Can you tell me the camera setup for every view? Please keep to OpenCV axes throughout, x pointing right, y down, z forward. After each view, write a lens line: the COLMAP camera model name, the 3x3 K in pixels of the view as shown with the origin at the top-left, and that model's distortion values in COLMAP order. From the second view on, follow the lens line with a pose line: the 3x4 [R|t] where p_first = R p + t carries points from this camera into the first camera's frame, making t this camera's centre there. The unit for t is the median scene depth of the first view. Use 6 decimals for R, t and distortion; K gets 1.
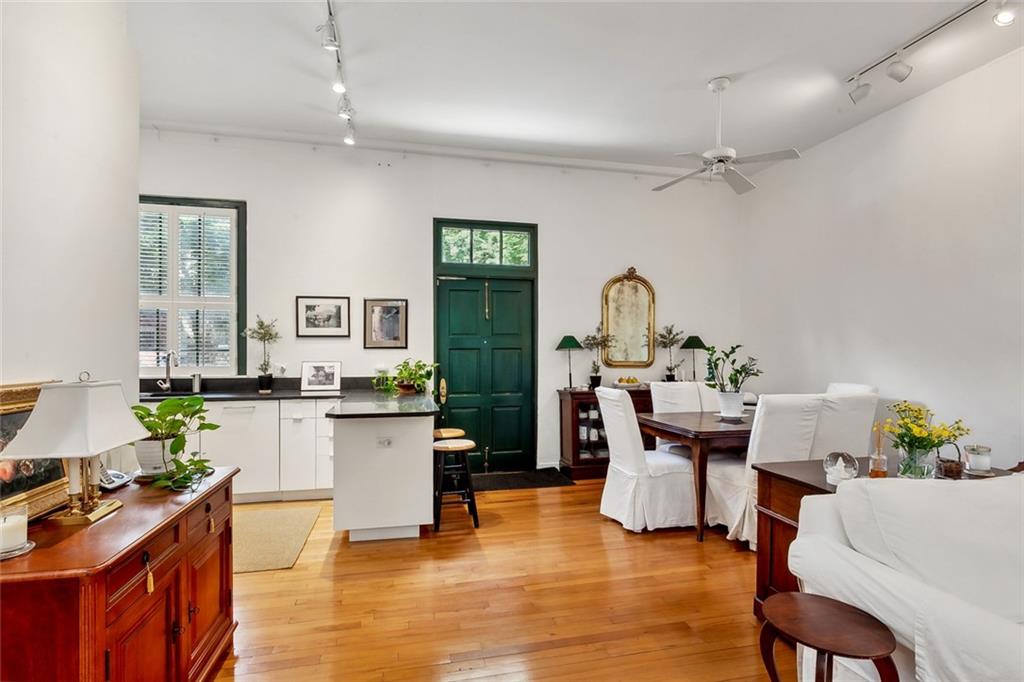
lens RADIAL K [[496.3, 0, 513.7], [0, 496.3, 352.5], [0, 0, 1]] dist [0.001180, -0.000793]
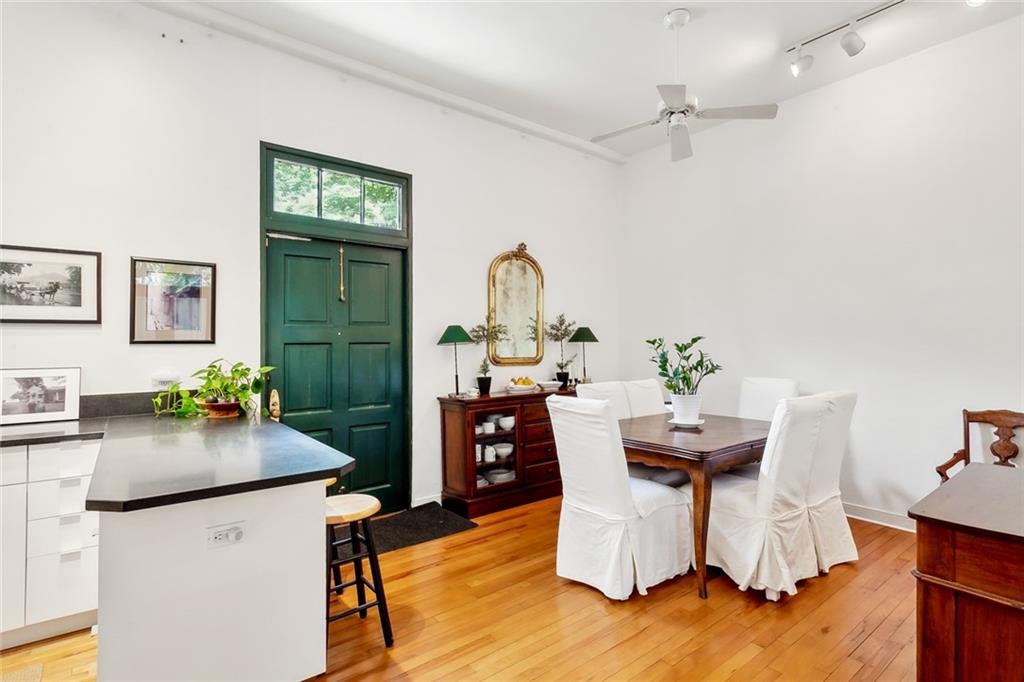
lens RADIAL K [[496.3, 0, 503.5], [0, 496.3, 335.3], [0, 0, 1]] dist [0.001180, -0.000793]
pose [[0.912087, 0.001243, 0.409996, -0.144609], [0.008746, 0.999709, -0.022486, -0.000926], [-0.409904, 0.024095, 0.911810, 0.299045]]
